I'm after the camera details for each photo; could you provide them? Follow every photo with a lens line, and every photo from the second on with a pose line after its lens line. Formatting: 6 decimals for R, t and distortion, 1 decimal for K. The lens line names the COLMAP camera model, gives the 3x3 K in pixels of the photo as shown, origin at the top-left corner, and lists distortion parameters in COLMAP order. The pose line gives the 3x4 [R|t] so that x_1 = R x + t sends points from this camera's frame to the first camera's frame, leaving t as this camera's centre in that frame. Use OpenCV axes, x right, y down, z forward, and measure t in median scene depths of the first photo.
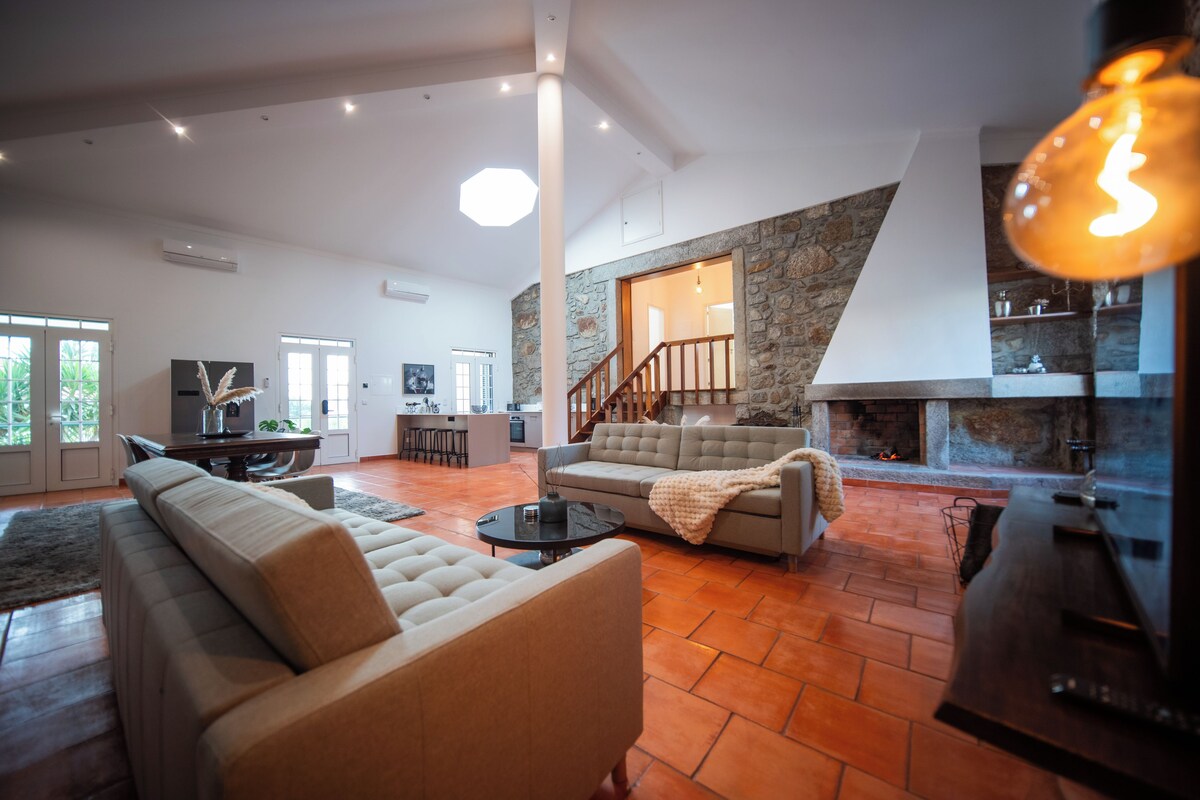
lens RADIAL K [[419.2, 0, 609.8], [0, 419.2, 400.5], [0, 0, 1]] dist [-0.000603, -0.000079]
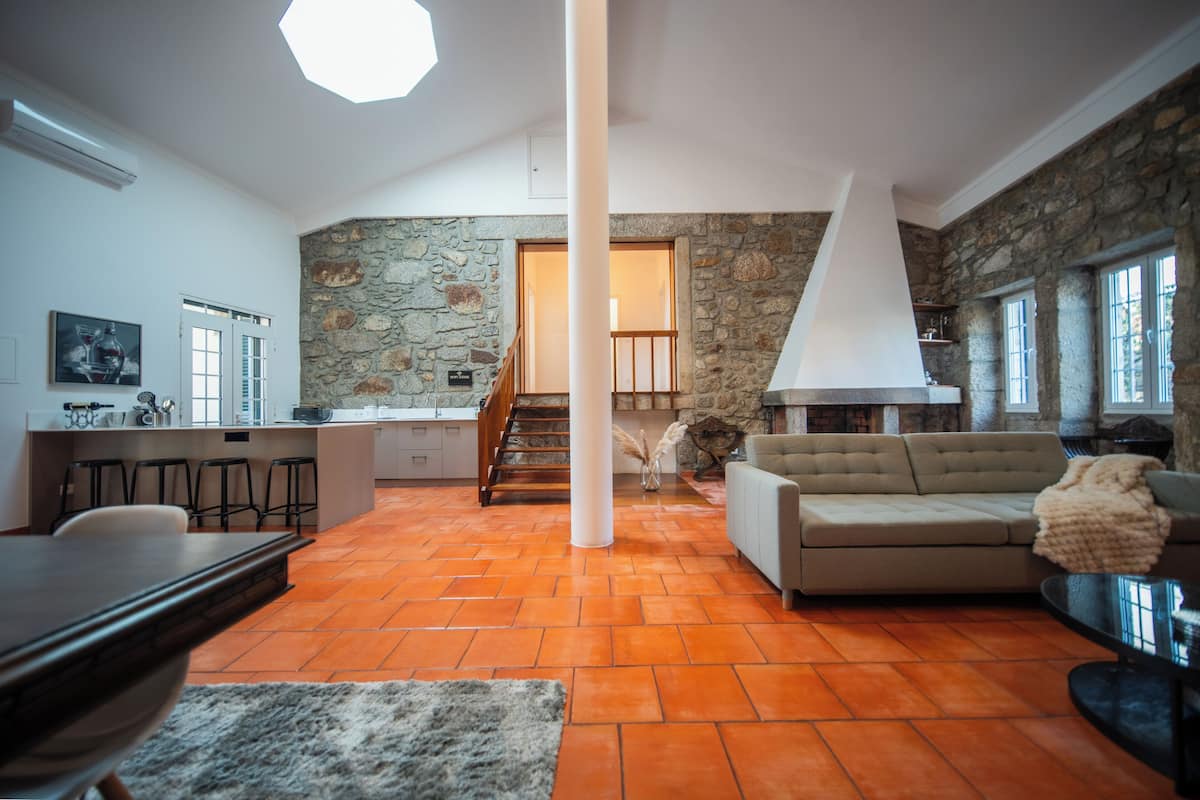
lens RADIAL K [[419.2, 0, 599.9], [0, 419.2, 398.9], [0, 0, 1]] dist [-0.000603, -0.000079]
pose [[0.791004, 0.020348, 0.611473, -0.389086], [-0.005630, 0.999647, -0.025981, 0.011264], [-0.611786, 0.017108, 0.790839, 0.405842]]
